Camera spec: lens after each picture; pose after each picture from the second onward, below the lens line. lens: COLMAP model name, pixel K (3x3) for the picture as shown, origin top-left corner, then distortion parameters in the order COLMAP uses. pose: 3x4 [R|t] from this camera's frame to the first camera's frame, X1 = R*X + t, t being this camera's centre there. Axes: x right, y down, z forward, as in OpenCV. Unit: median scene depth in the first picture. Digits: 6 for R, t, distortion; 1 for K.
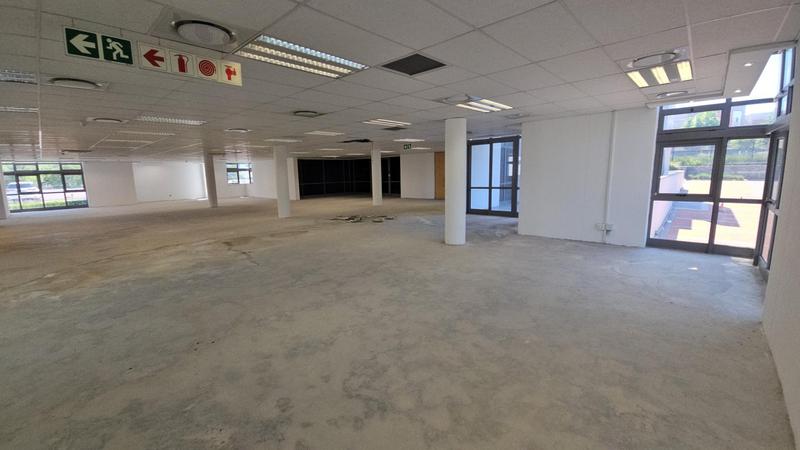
lens RADIAL K [[325.7, 0, 393.2], [0, 325.7, 222.9], [0, 0, 1]] dist [0.011347, -0.007076]
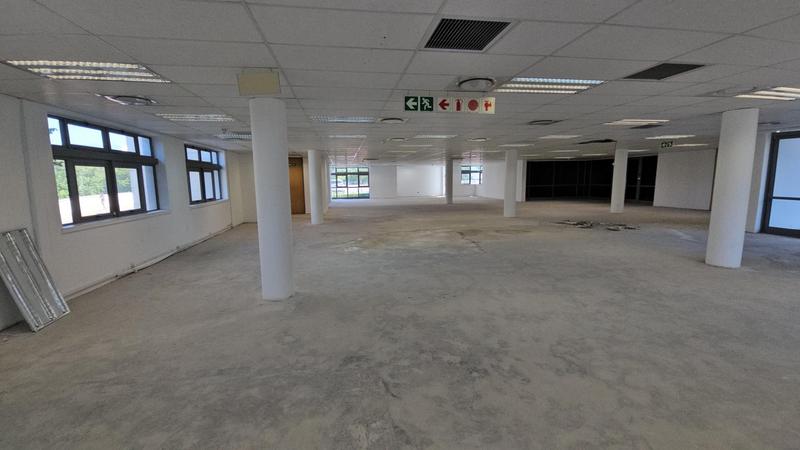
lens RADIAL K [[325.7, 0, 393.5], [0, 325.7, 222.6], [0, 0, 1]] dist [0.011347, -0.007076]
pose [[0.789546, 0.095146, -0.606271, 0.037714], [-0.098030, 0.994777, 0.028452, 0.018387], [0.605811, 0.036968, 0.794749, -0.165577]]
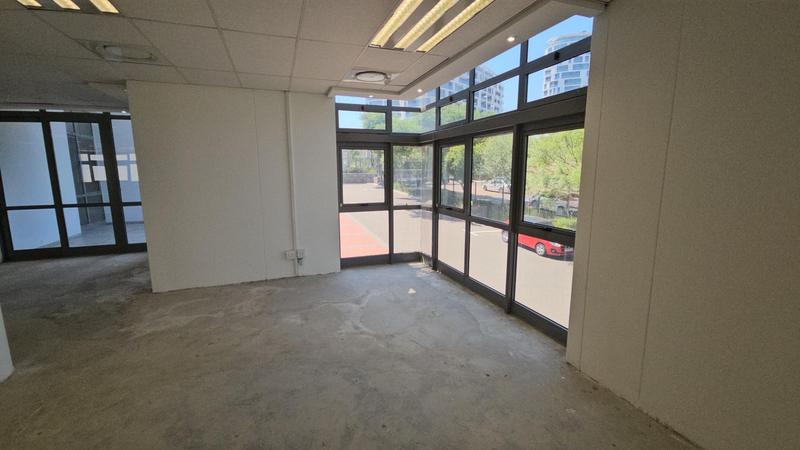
lens RADIAL K [[325.7, 0, 393.6], [0, 325.7, 221.8], [0, 0, 1]] dist [0.011347, -0.007076]
pose [[0.451354, -0.115106, 0.884890, 0.142429], [0.132090, 0.989339, 0.061317, -0.088018], [-0.882514, 0.089209, 0.461747, 0.560597]]
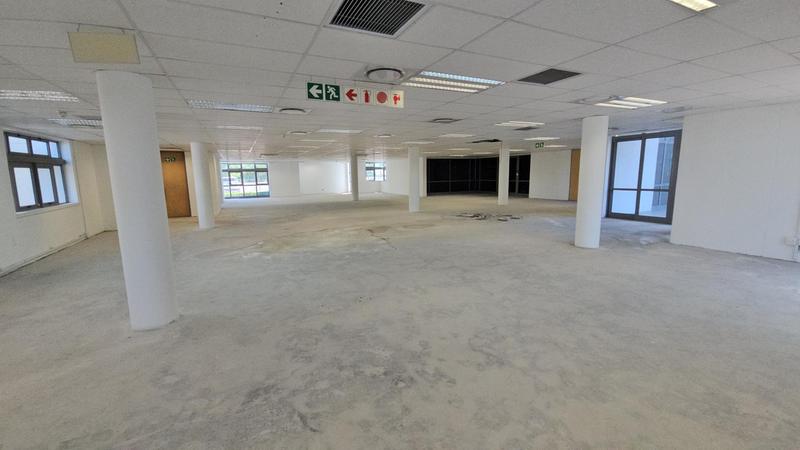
lens RADIAL K [[325.7, 0, 393.6], [0, 325.7, 223.0], [0, 0, 1]] dist [0.011347, -0.007076]
pose [[0.932119, 0.061184, -0.356946, -0.000086], [-0.059005, 0.998113, 0.017002, 0.013601], [0.357313, 0.005214, 0.933970, -0.126778]]
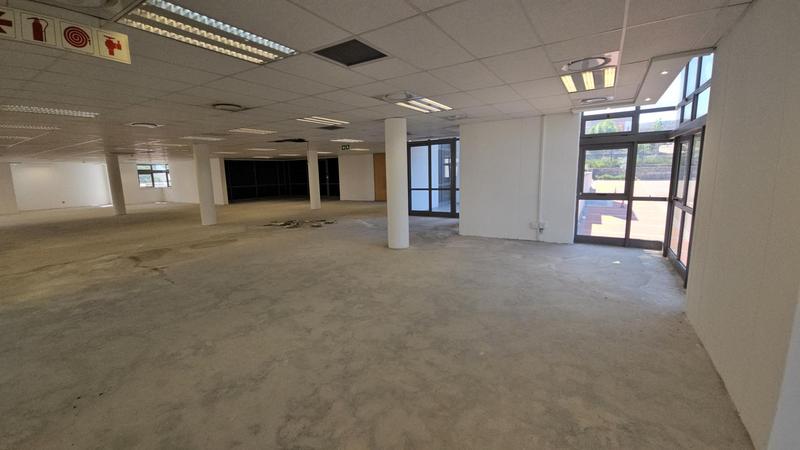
lens RADIAL K [[325.7, 0, 393.2], [0, 325.7, 223.2], [0, 0, 1]] dist [0.011347, -0.007076]
pose [[0.982908, -0.030111, 0.181620, -0.000433], [0.030851, 0.999523, -0.001247, -0.009488], [-0.181496, 0.006829, 0.983368, 0.062330]]
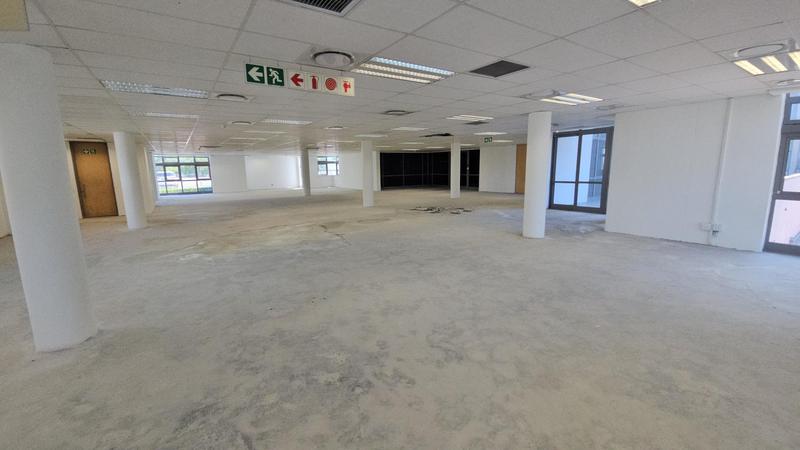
lens RADIAL K [[325.7, 0, 393.3], [0, 325.7, 222.5], [0, 0, 1]] dist [0.011347, -0.007076]
pose [[0.973356, 0.044266, -0.224985, -0.007905], [-0.039666, 0.998902, 0.024925, 0.014016], [0.225842, -0.015337, 0.974043, -0.099033]]
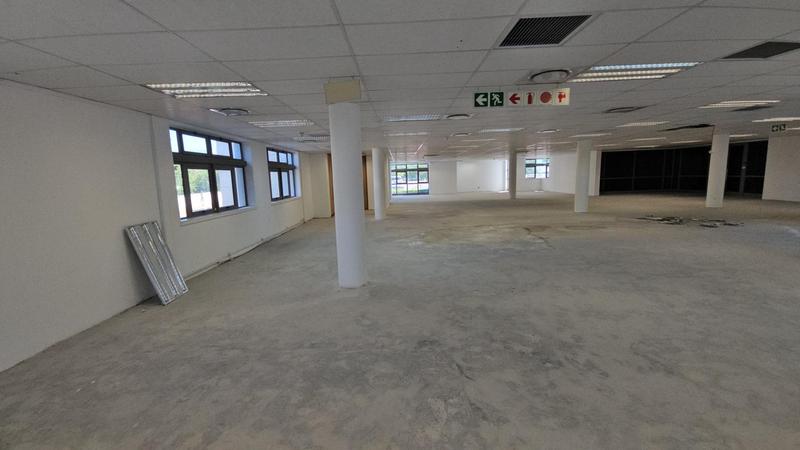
lens RADIAL K [[325.7, 0, 393.3], [0, 325.7, 223.1], [0, 0, 1]] dist [0.011347, -0.007076]
pose [[0.670935, 0.106182, -0.733874, 0.042776], [-0.093298, 0.993917, 0.058511, 0.024319], [0.735623, 0.029212, 0.676761, -0.210612]]
